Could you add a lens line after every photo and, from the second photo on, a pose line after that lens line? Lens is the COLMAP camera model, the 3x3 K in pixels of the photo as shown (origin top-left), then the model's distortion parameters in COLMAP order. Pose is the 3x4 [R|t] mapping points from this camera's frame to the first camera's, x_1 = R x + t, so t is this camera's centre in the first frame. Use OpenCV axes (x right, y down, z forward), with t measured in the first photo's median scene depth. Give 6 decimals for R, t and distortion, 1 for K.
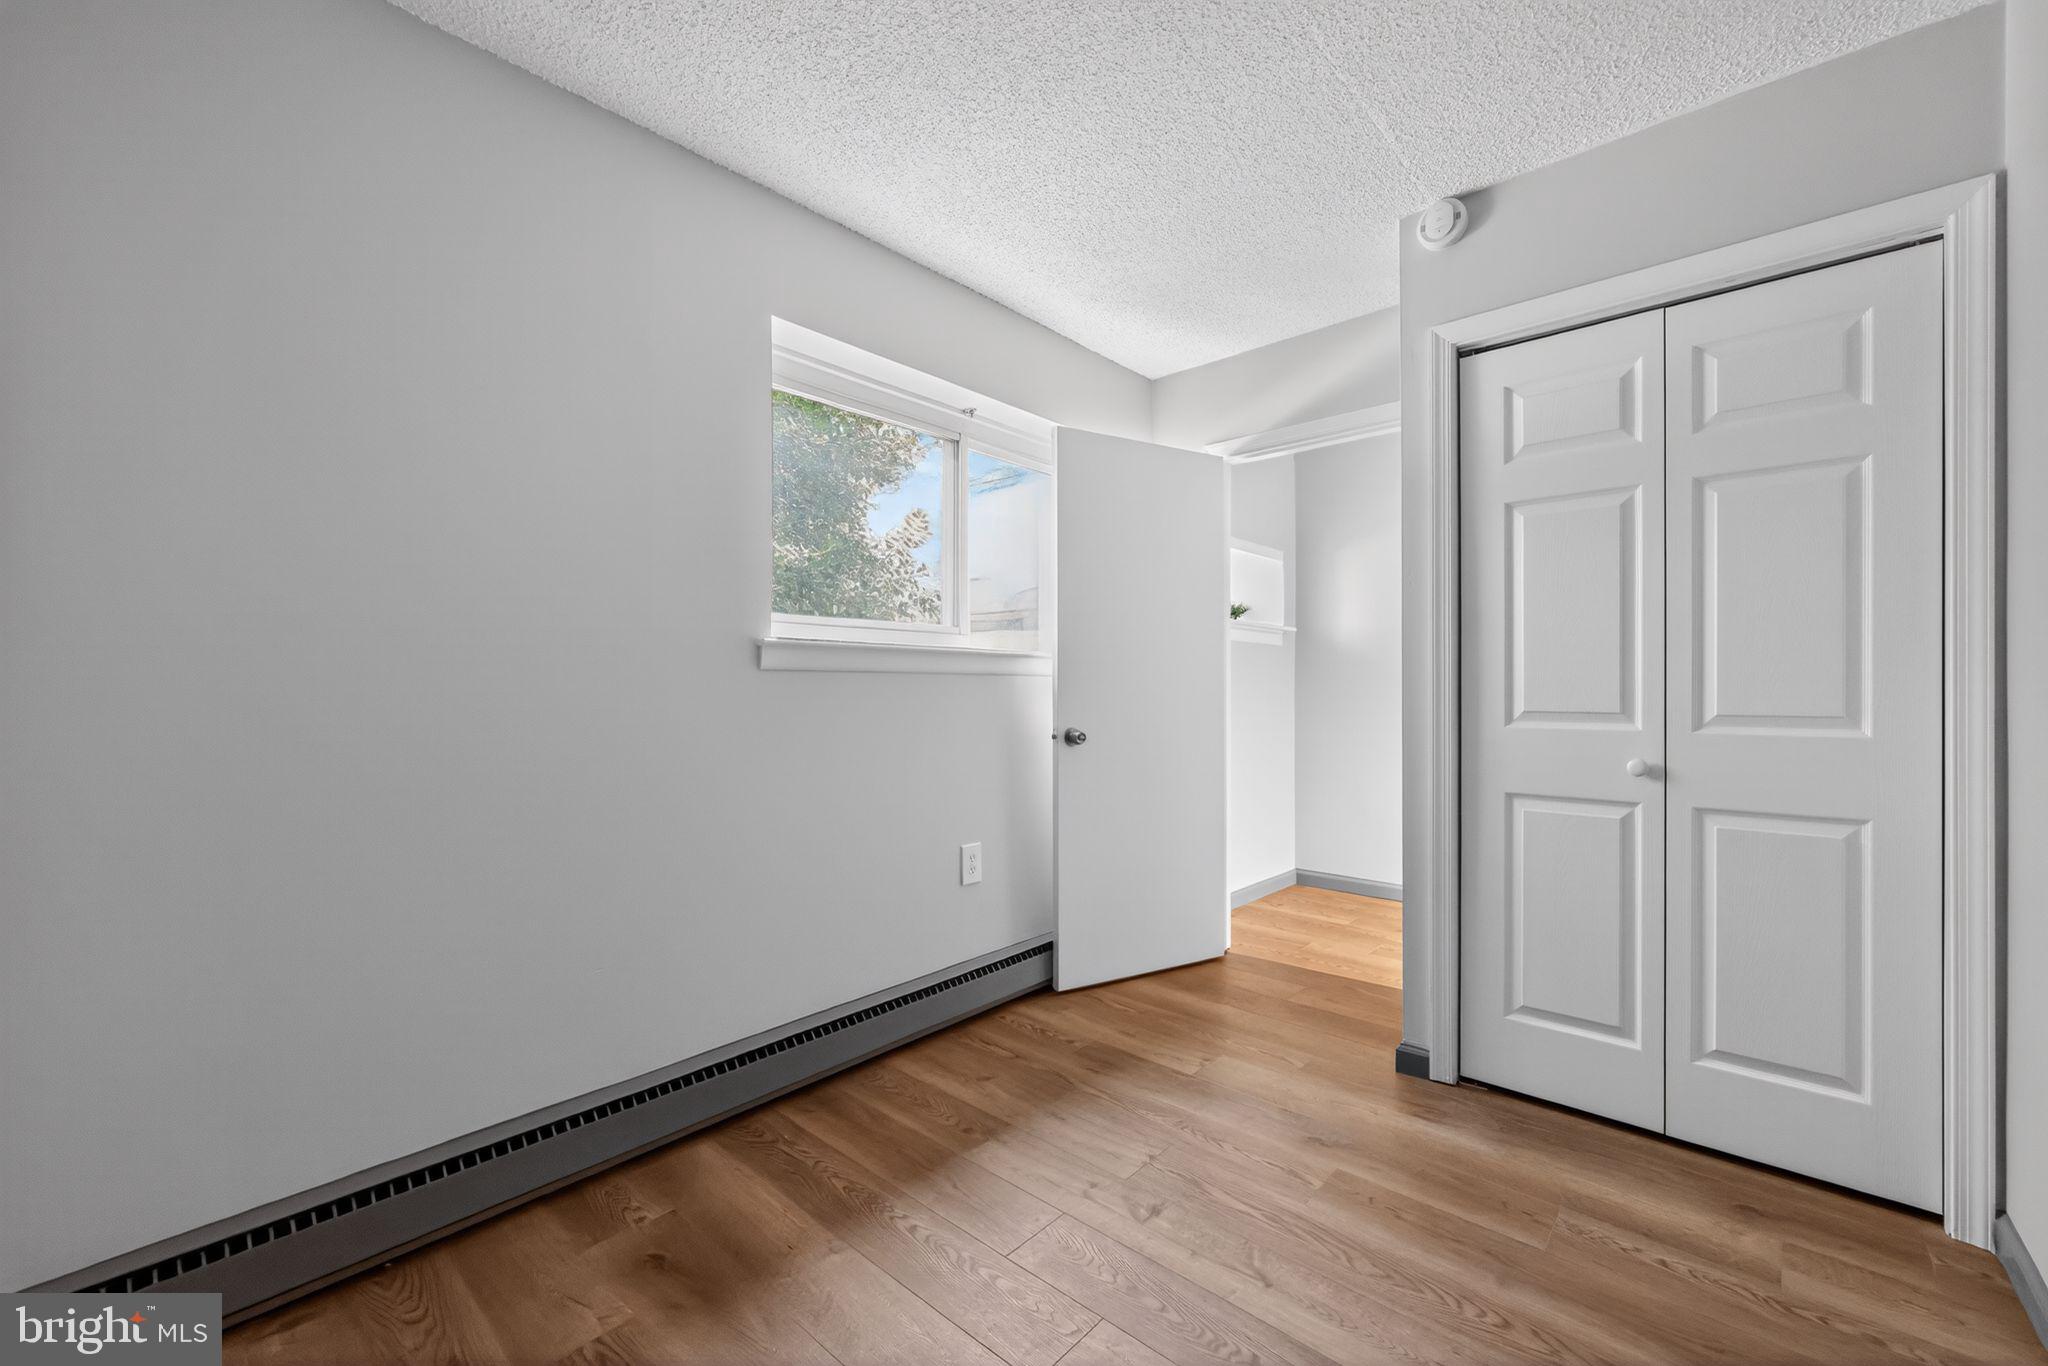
lens RADIAL K [[823.4, 0, 1012.7], [0, 823.4, 682.9], [0, 0, 1]] dist [0.000921, -0.000496]
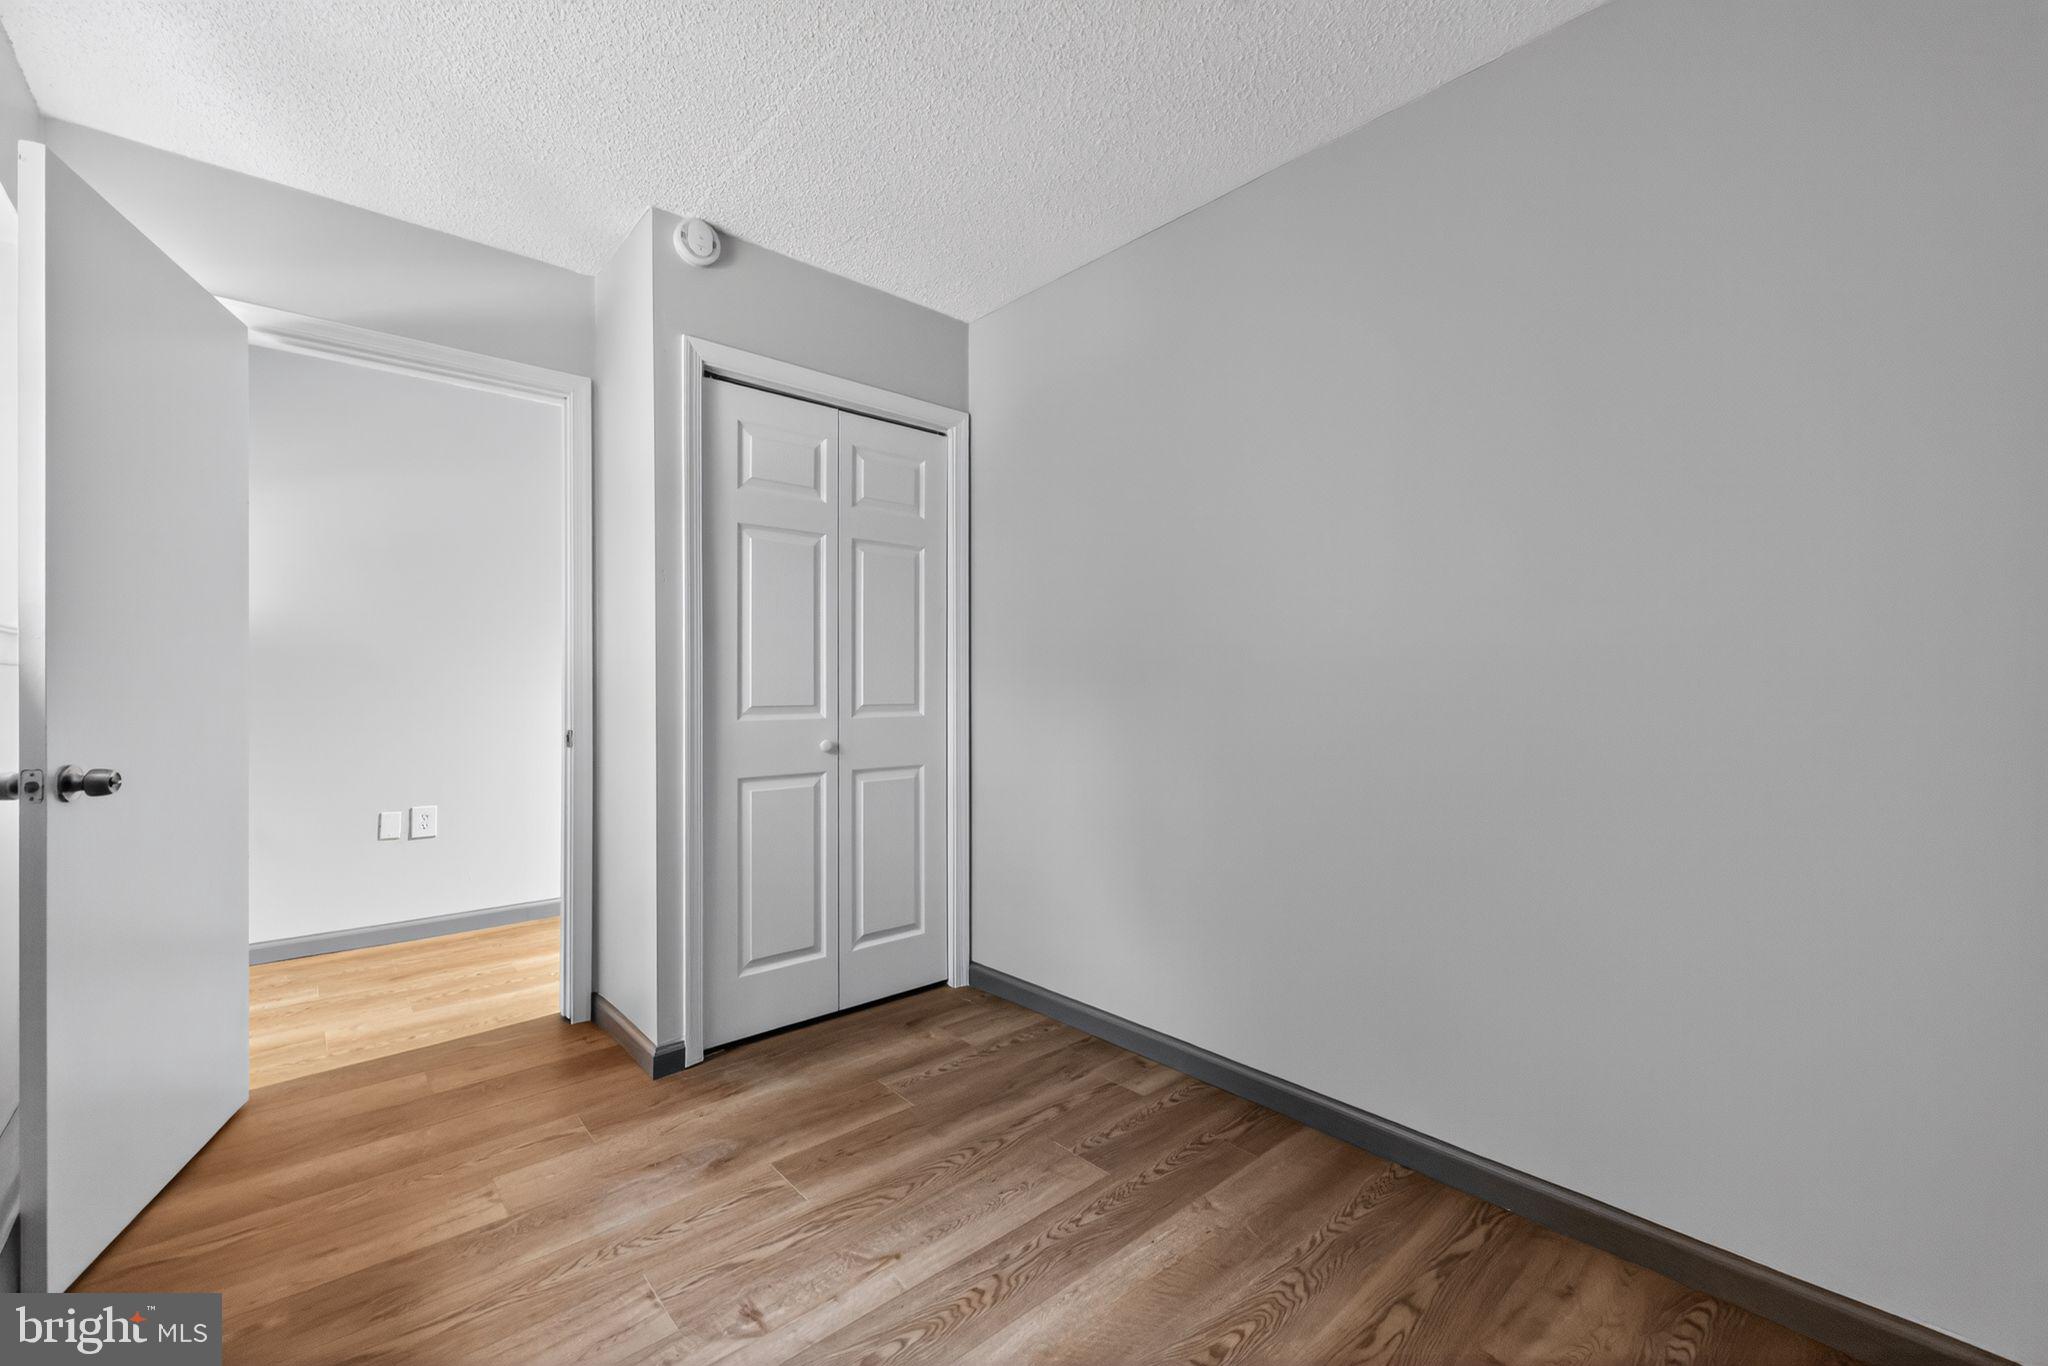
lens RADIAL K [[823.4, 0, 1012.7], [0, 823.4, 682.9], [0, 0, 1]] dist [0.000921, -0.000496]
pose [[0.107109, 0.002725, 0.994244, -0.549859], [-0.007202, 0.999972, -0.001965, 0.001258], [-0.994221, -0.006950, 0.107126, 0.571089]]
